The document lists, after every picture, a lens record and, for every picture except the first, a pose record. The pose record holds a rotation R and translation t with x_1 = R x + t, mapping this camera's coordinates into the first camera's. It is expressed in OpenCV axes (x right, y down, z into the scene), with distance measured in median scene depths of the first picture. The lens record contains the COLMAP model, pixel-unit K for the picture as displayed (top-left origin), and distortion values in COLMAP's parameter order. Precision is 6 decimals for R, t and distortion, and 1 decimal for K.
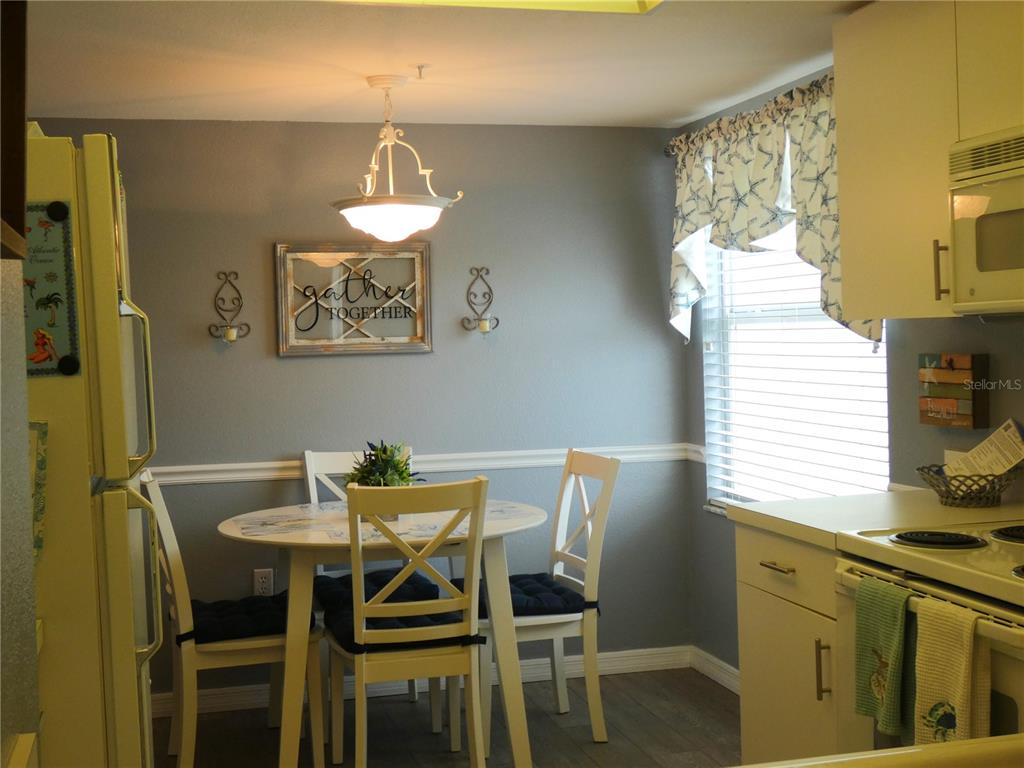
lens RADIAL K [[1323.5, 0, 516.4], [0, 1323.5, 375.1], [0, 0, 1]] dist [0.036419, 0.000000]
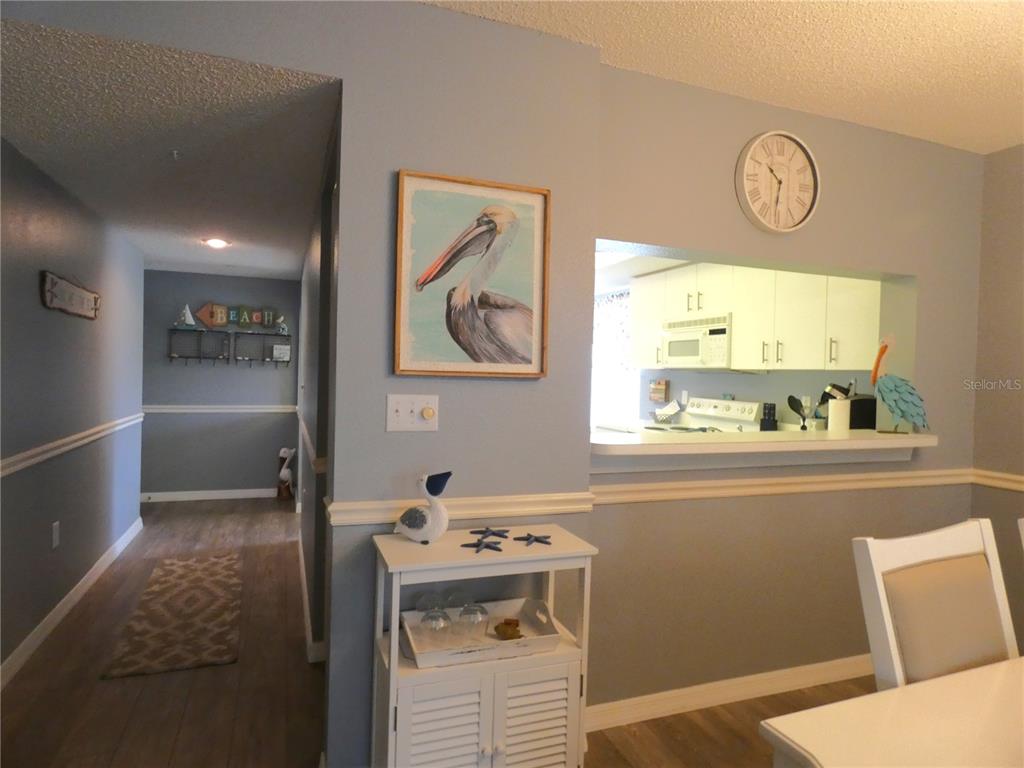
lens RADIAL K [[620.3, 0, 508.4], [0, 620.3, 381.1], [0, 0, 1]] dist [0.003264, 0.003045]
pose [[0.994627, 0.055615, 0.087314, -0.200522], [-0.054324, 0.998377, -0.017093, 0.036006], [-0.088123, 0.012258, 0.996034, -0.561210]]
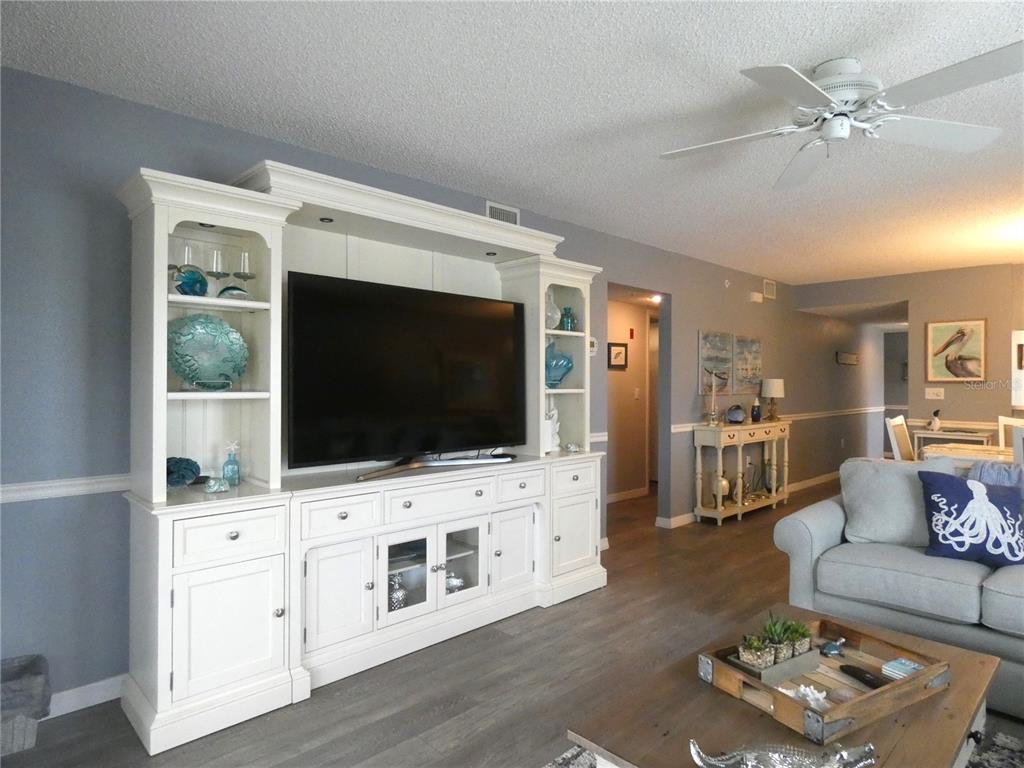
lens RADIAL K [[620.3, 0, 510.3], [0, 620.3, 382.9], [0, 0, 1]] dist [0.003264, 0.003045]
pose [[0.487412, 0.027721, -0.872732, 2.615000], [-0.039493, 0.999173, 0.009681, 0.104715], [0.872279, 0.029748, 0.488104, -4.769922]]
